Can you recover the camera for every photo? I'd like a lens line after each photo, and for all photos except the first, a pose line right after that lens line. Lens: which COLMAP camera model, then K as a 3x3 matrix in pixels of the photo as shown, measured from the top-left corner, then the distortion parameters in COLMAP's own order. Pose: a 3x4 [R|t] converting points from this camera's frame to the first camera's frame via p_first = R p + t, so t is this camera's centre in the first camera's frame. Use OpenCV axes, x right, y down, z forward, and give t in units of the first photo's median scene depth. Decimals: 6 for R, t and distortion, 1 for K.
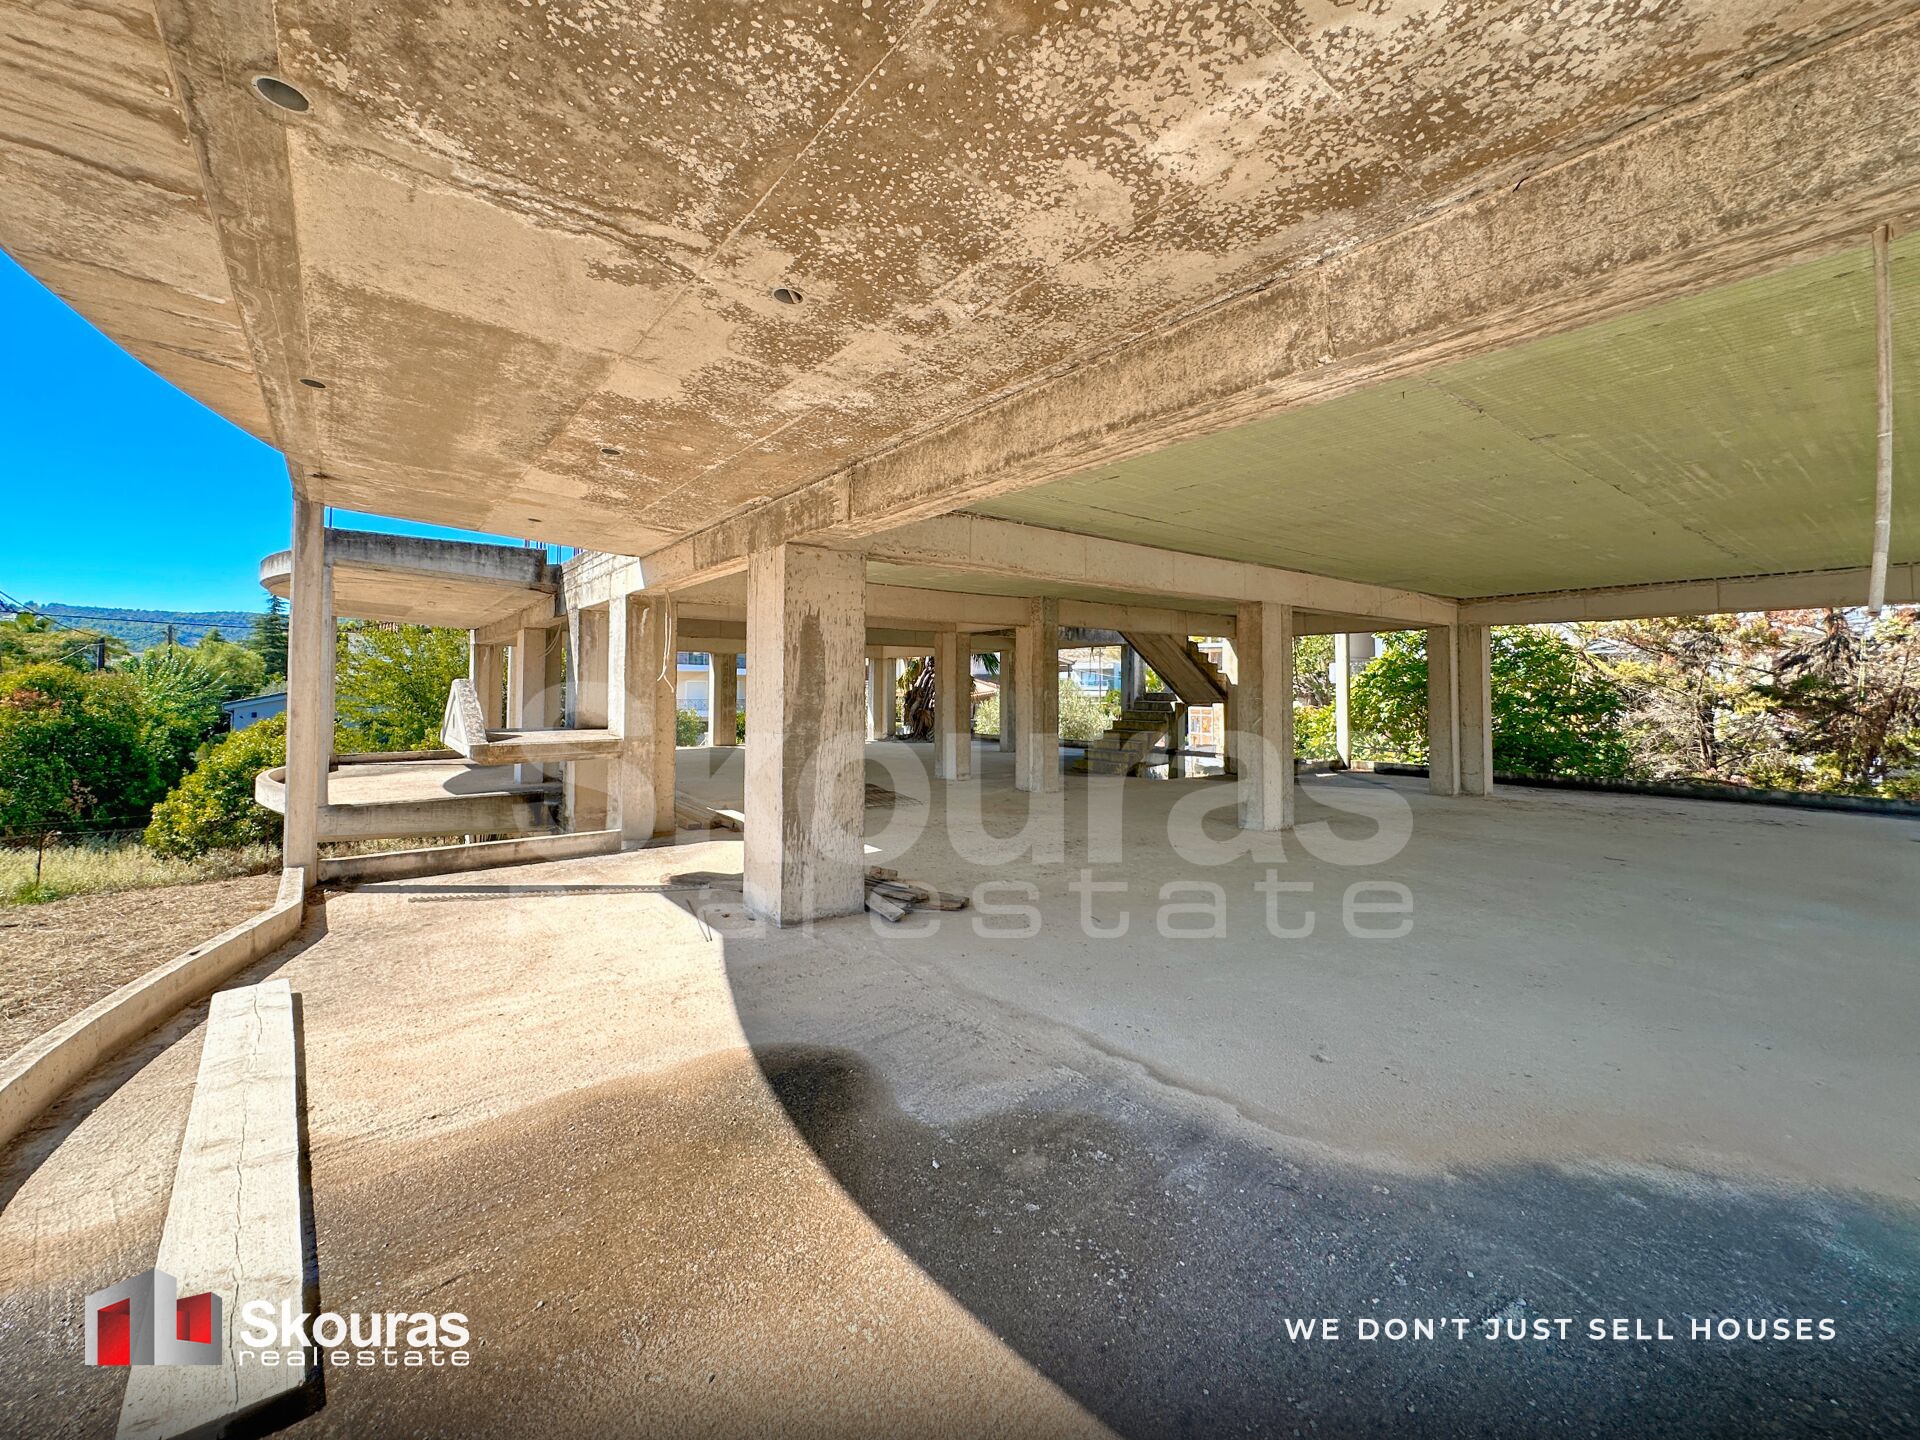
lens RADIAL K [[792.0, 0, 961.5], [0, 792.0, 659.5], [0, 0, 1]] dist [-0.003202, 0.000090]
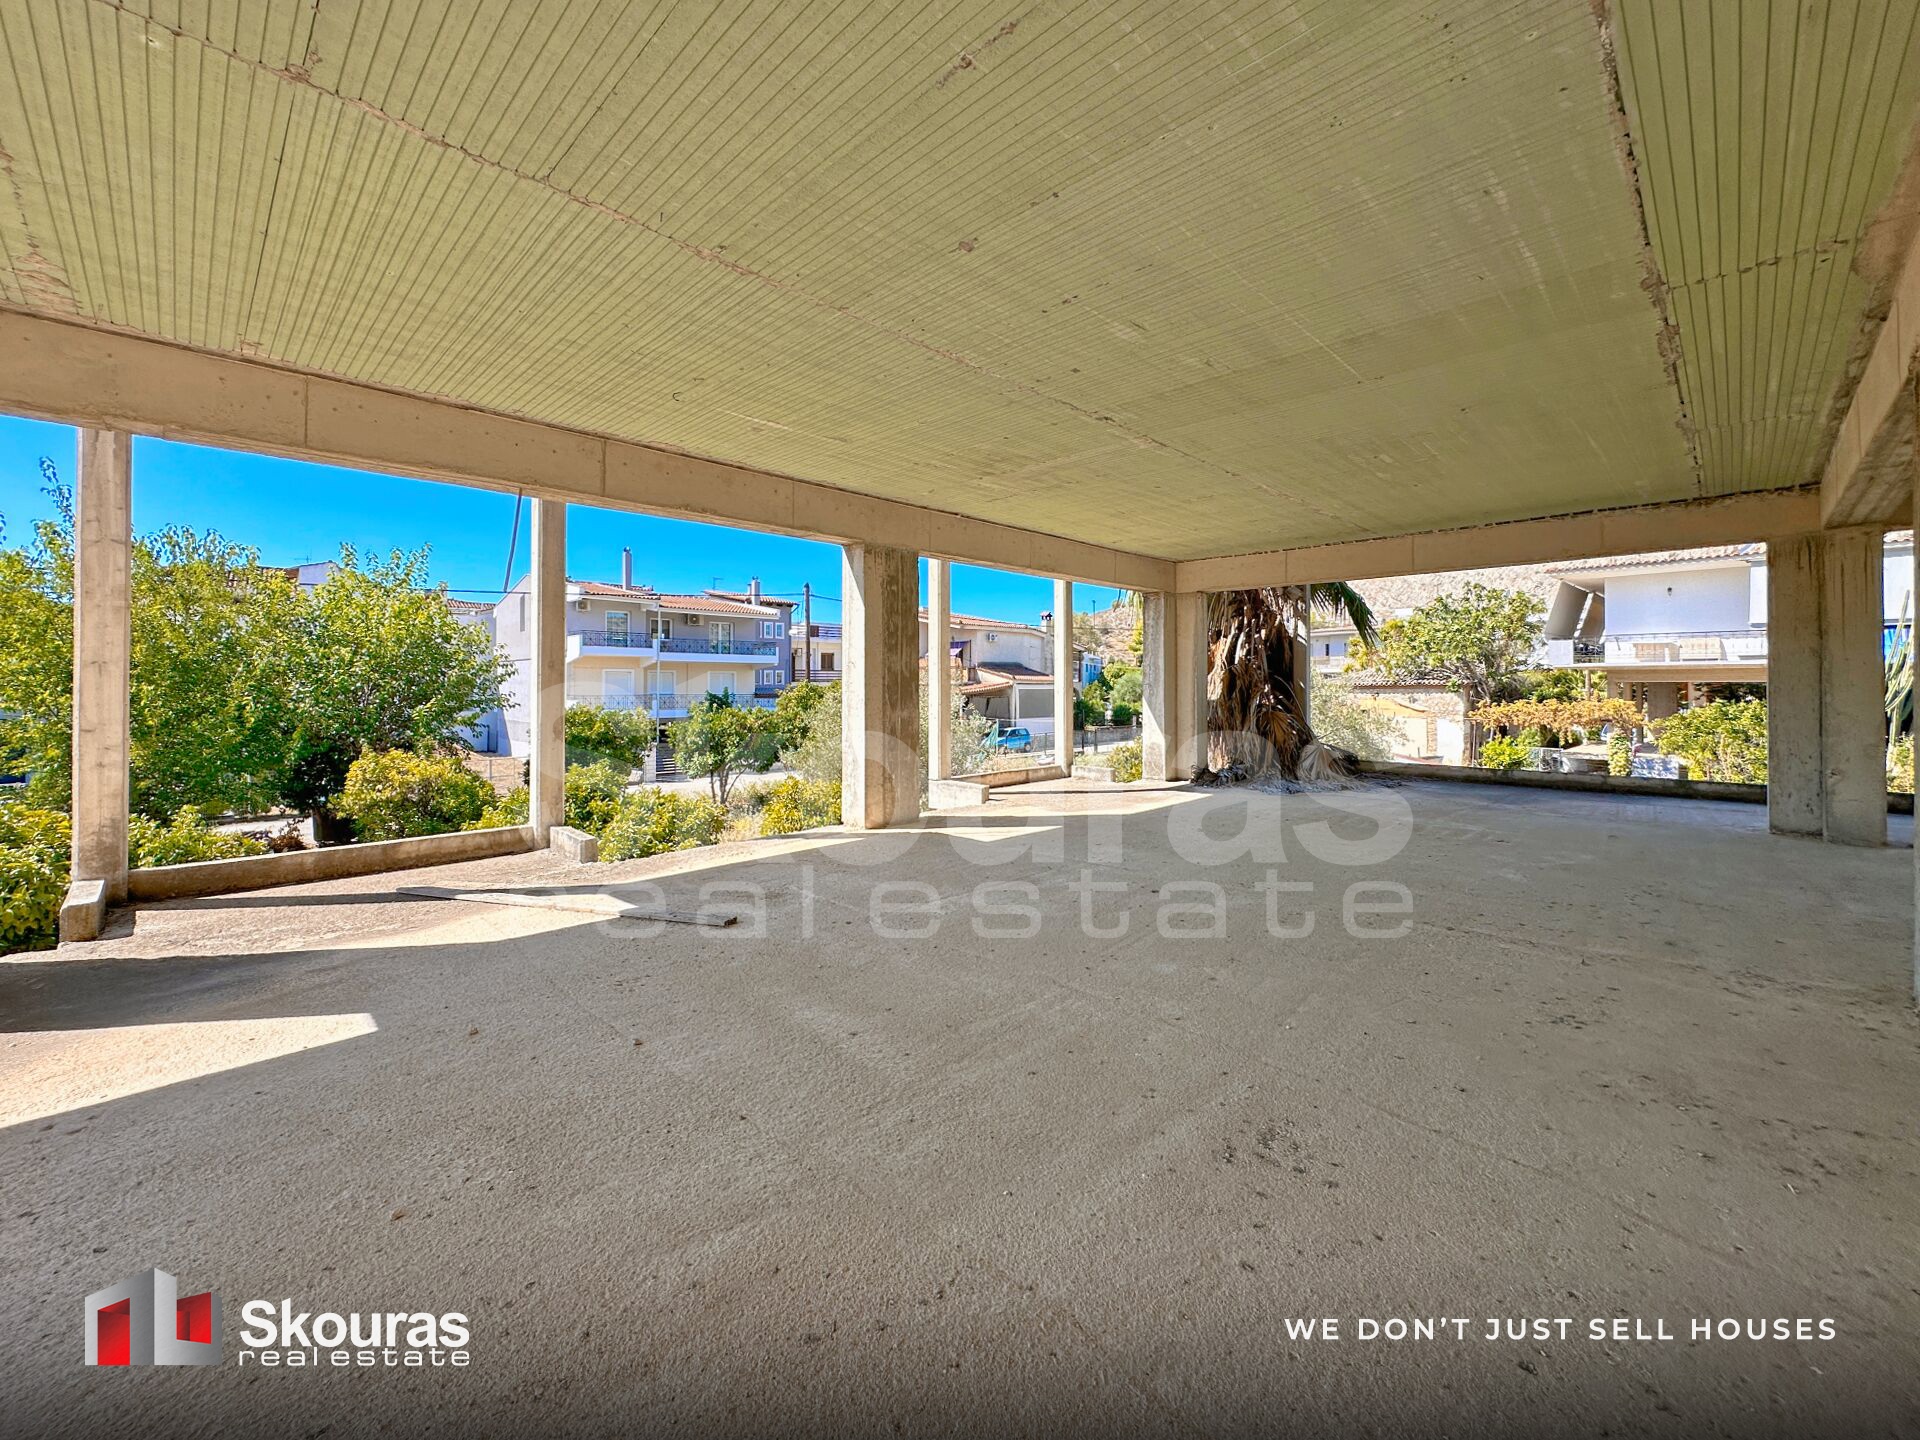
lens RADIAL K [[778.0, 0, 959.2], [0, 778.0, 685.3], [0, 0, 1]] dist [-0.002128, -0.000012]
pose [[0.992897, -0.016920, 0.117770, -1.275586], [0.011310, 0.998777, 0.048136, 0.150142], [-0.118441, -0.046462, 0.991874, 2.668447]]
